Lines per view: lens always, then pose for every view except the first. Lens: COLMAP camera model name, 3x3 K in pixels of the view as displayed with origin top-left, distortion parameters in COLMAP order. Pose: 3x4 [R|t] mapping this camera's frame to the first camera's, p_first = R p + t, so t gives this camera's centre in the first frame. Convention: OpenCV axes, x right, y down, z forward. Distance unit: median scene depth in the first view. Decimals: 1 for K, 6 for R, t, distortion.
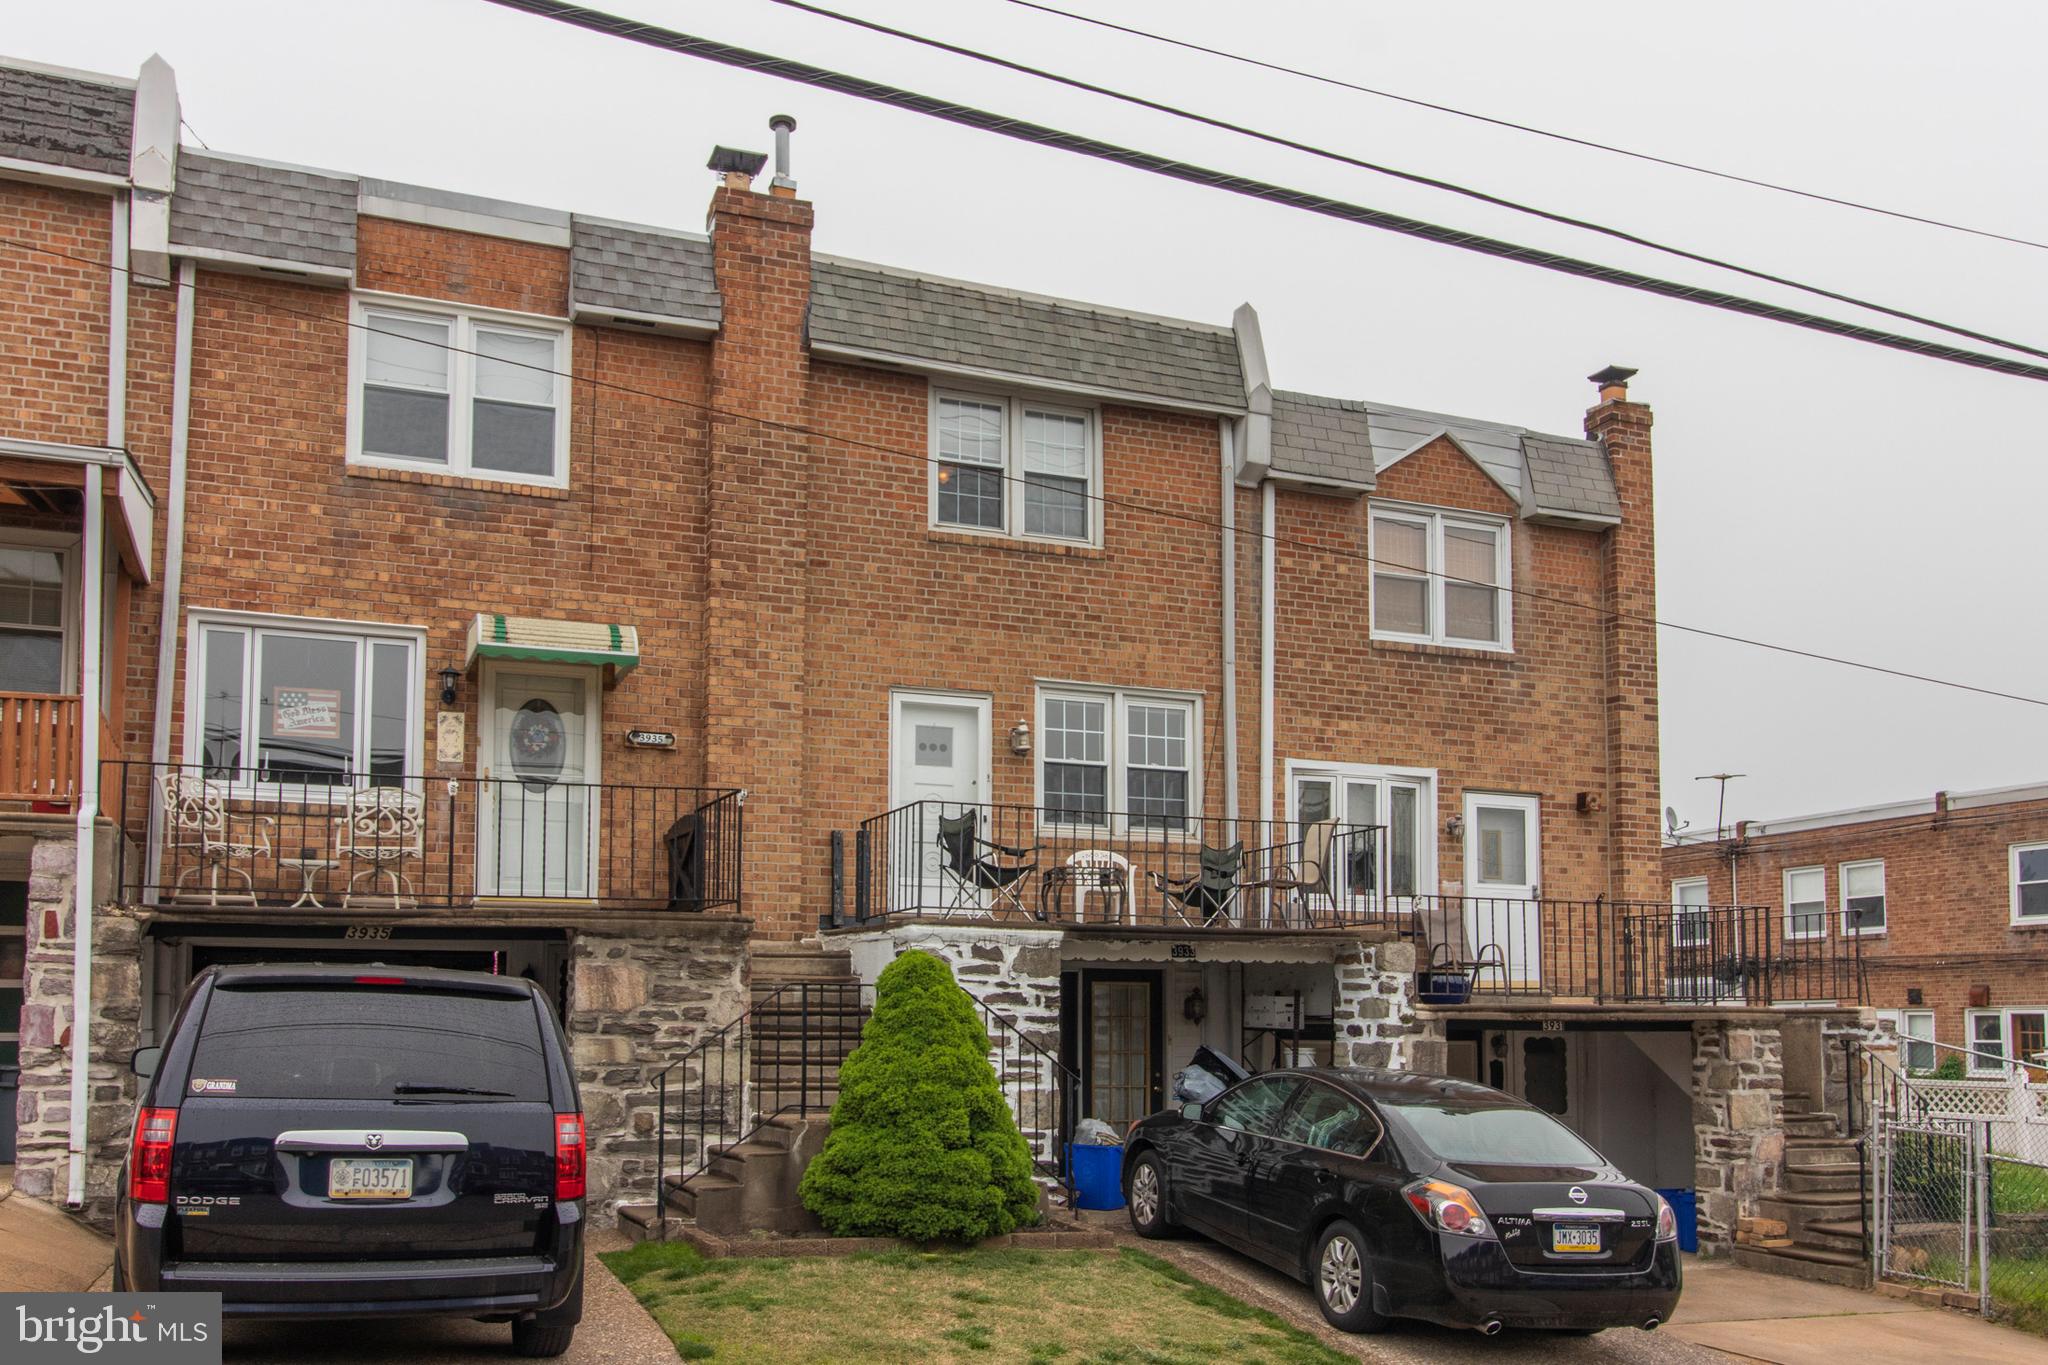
lens RADIAL K [[1719.0, 0, 1024.0], [0, 1719.0, 682.5], [0, 0, 1]] dist [-0.001446, 0.002367]
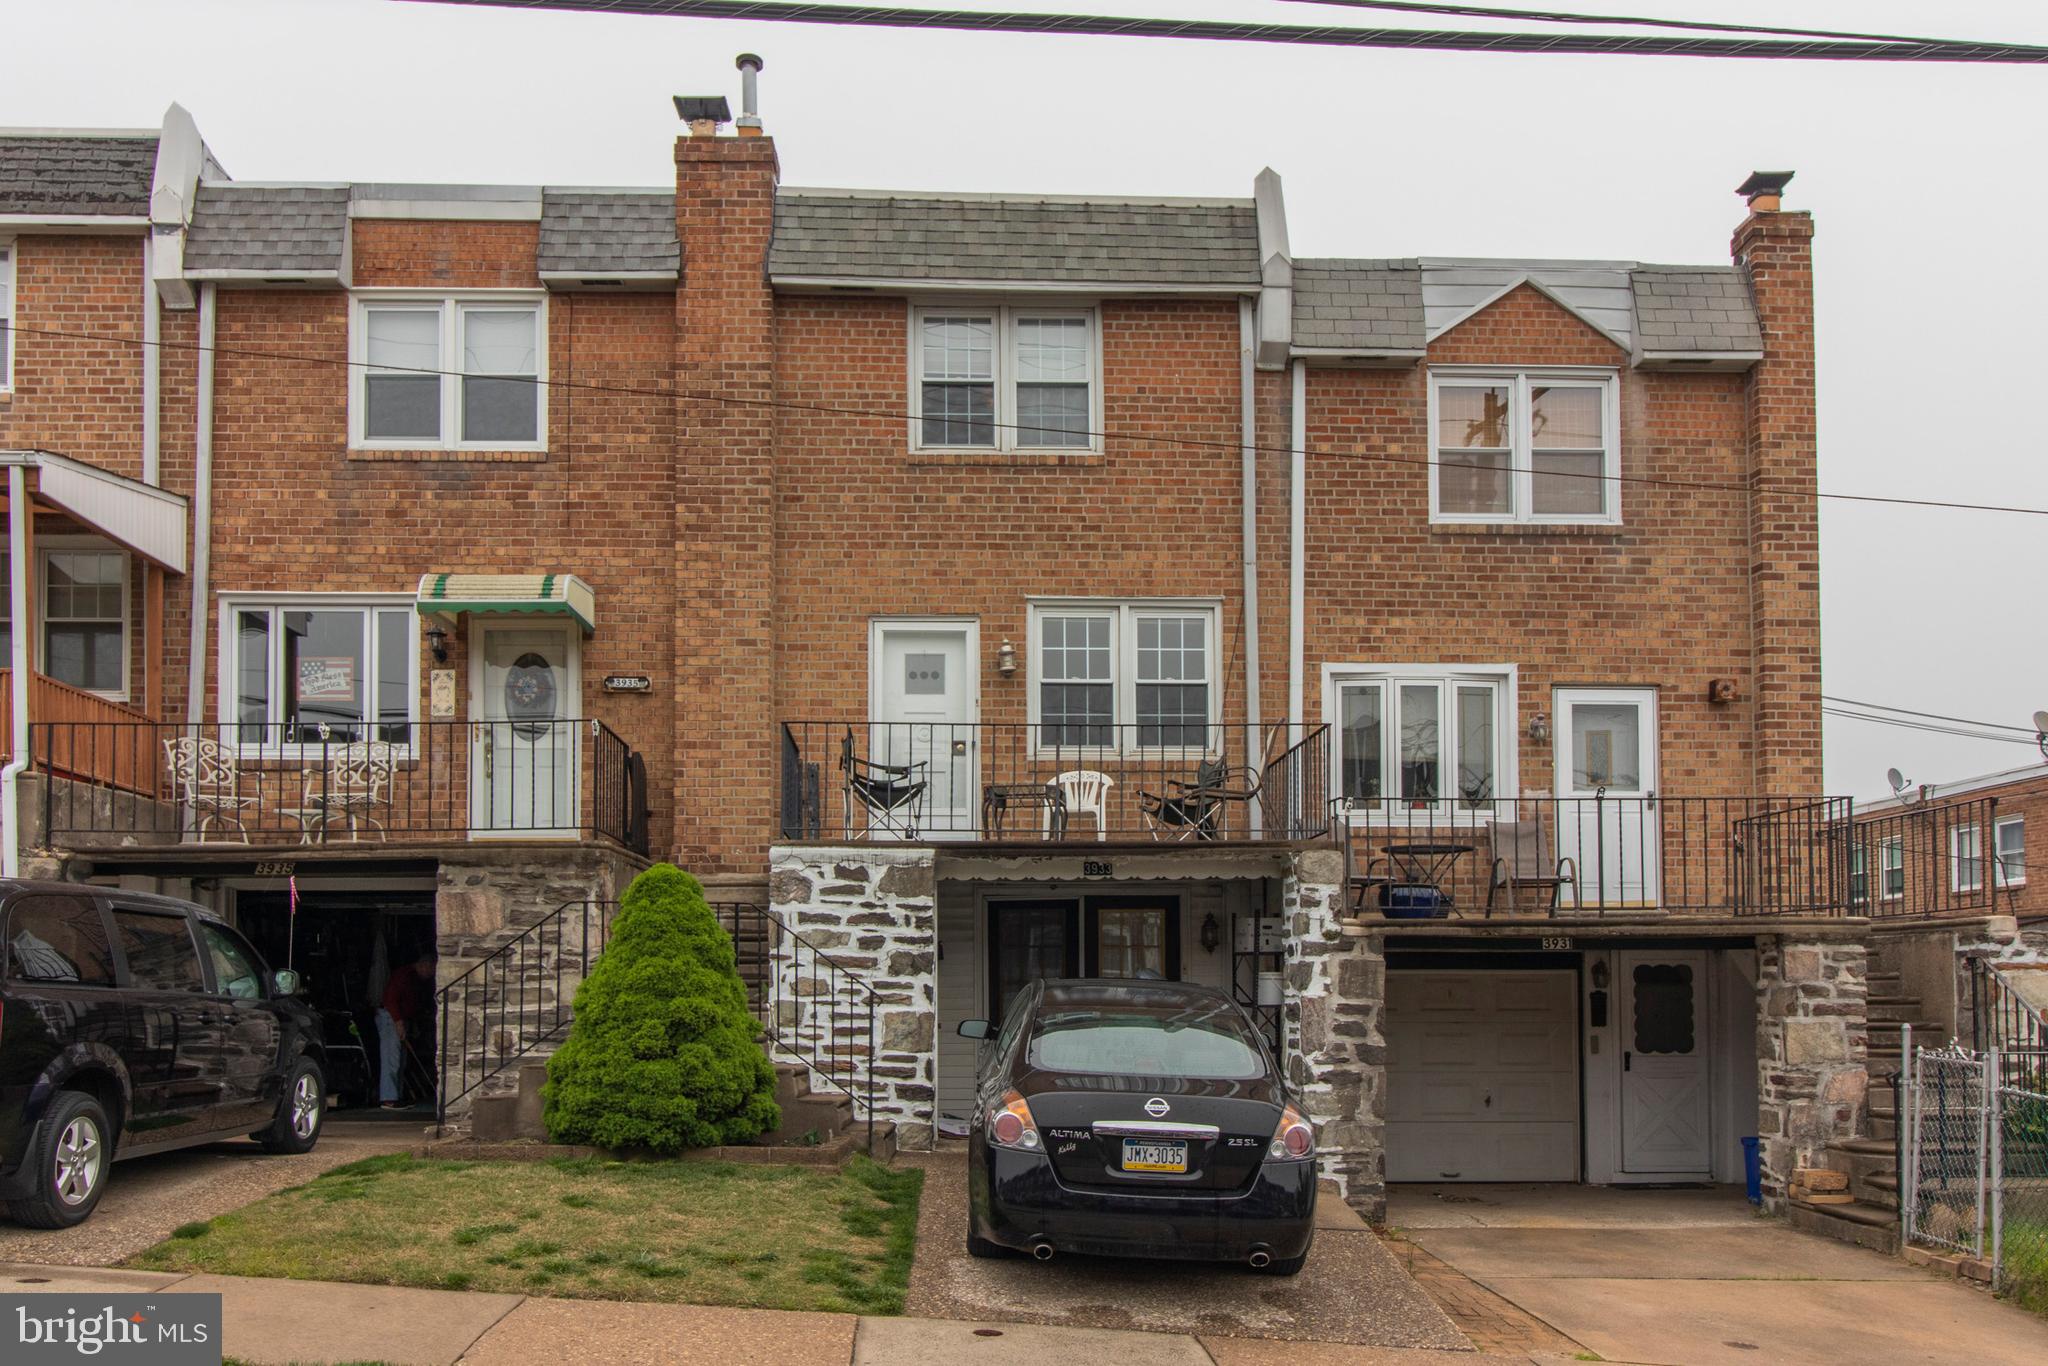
lens RADIAL K [[1701.7, 0, 1023.8], [0, 1701.7, 735.0], [0, 0, 1]] dist [-0.000534, 0.001805]
pose [[0.940777, -0.058220, -0.333990, 0.343399], [0.072436, 0.996914, 0.030257, 0.049386], [0.331197, -0.052658, 0.942091, 0.109990]]
